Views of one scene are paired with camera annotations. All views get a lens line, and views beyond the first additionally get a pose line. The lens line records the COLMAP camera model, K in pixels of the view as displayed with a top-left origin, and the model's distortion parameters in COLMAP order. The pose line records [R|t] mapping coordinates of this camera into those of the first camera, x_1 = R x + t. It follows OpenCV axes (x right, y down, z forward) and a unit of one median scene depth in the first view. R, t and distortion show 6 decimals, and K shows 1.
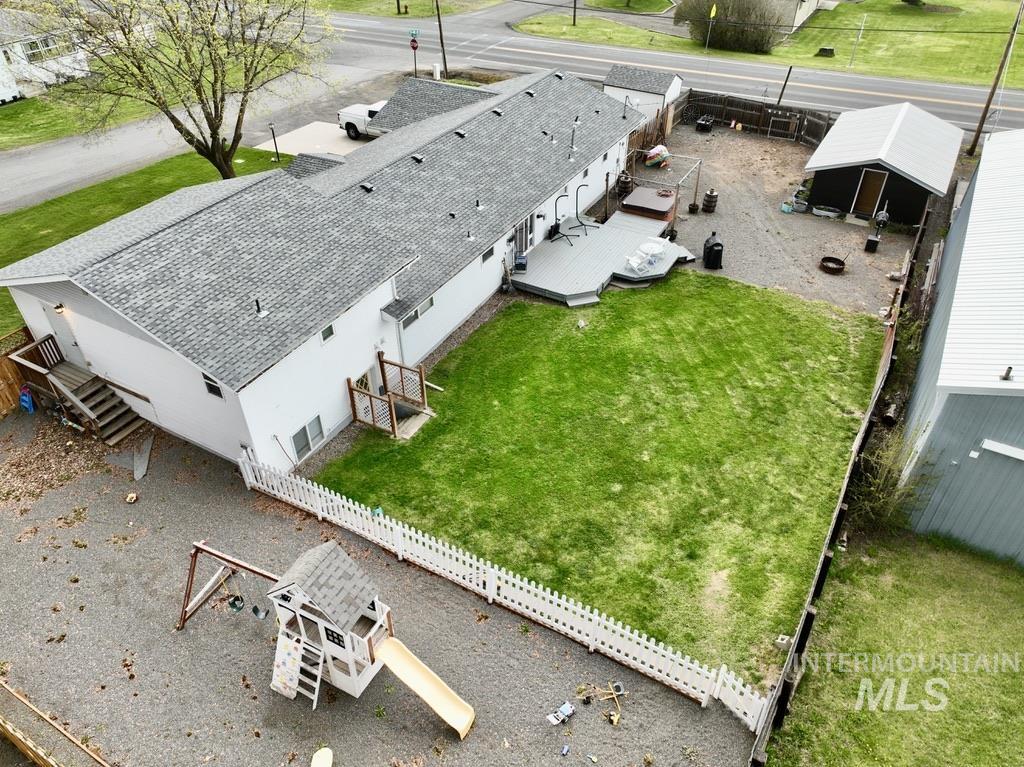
lens RADIAL K [[721.3, 0, 512.0], [0, 721.3, 383.5], [0, 0, 1]] dist [-0.001758, 0.018785]
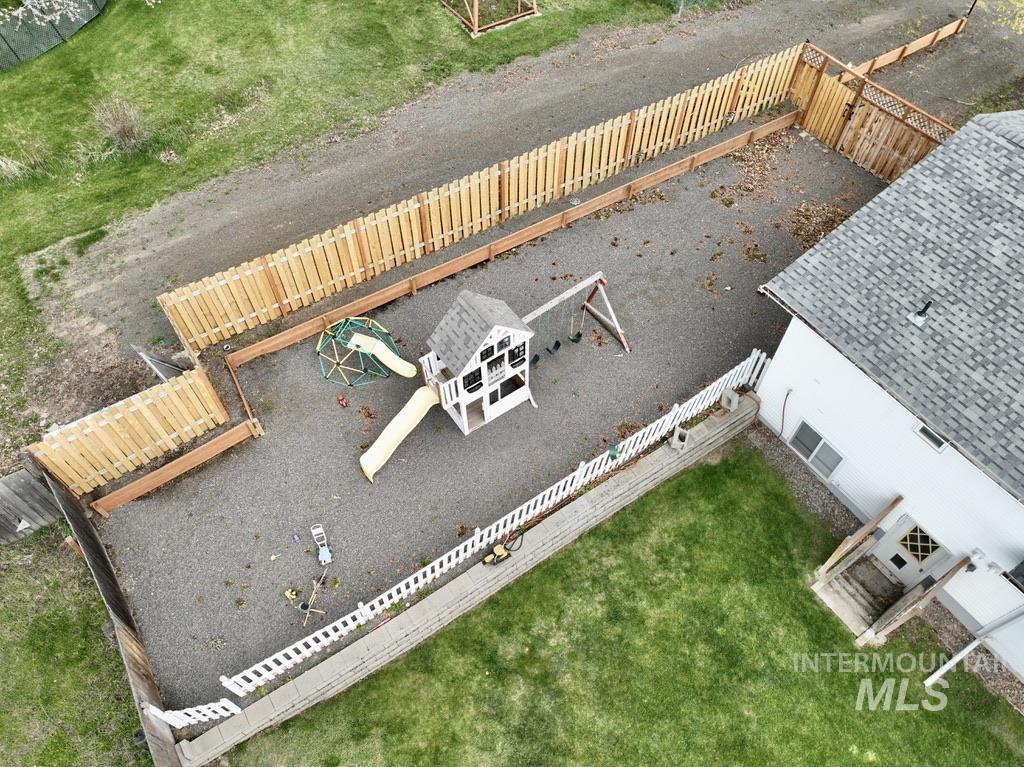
lens RADIAL K [[721.3, 0, 512.0], [0, 721.3, 383.5], [0, 0, 1]] dist [-0.001758, 0.018785]
pose [[-0.452335, 0.732126, -0.509298, 0.204684], [-0.553634, 0.217197, 0.803937, -0.383149], [0.699201, 0.645614, 0.307084, 0.503003]]
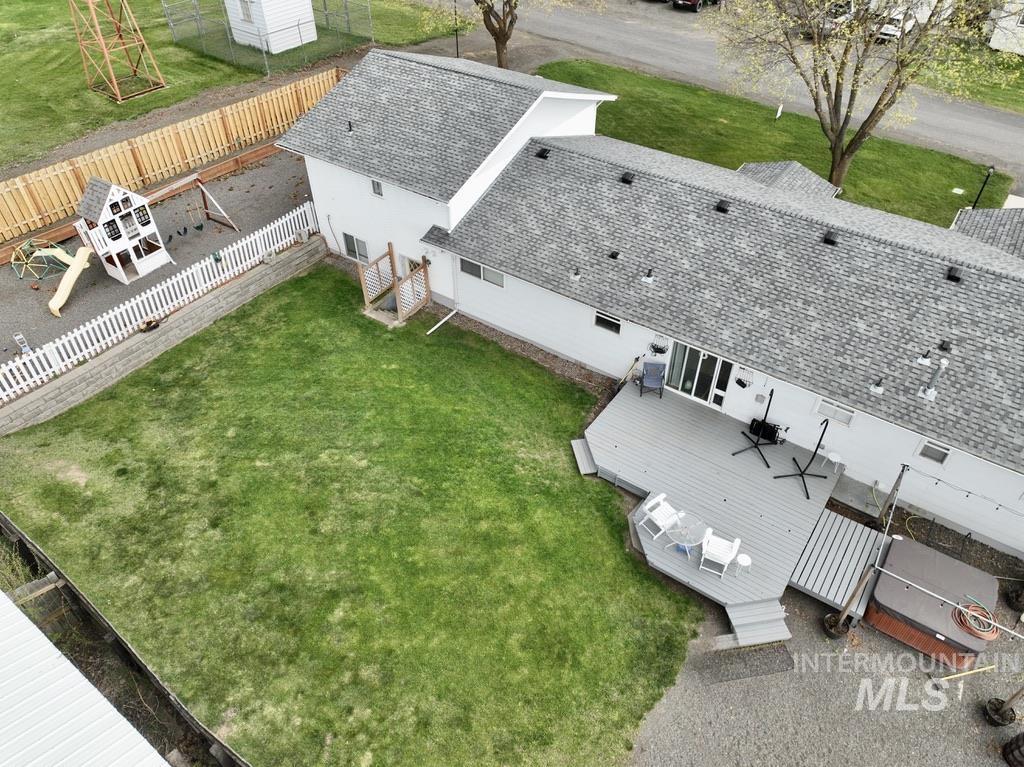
lens RADIAL K [[721.3, 0, 512.0], [0, 721.3, 383.5], [0, 0, 1]] dist [-0.001758, 0.018785]
pose [[-0.108776, 0.668040, -0.736132, 0.786074], [-0.614206, 0.537093, 0.578172, -0.705360], [0.781613, 0.515028, 0.351891, 0.905791]]
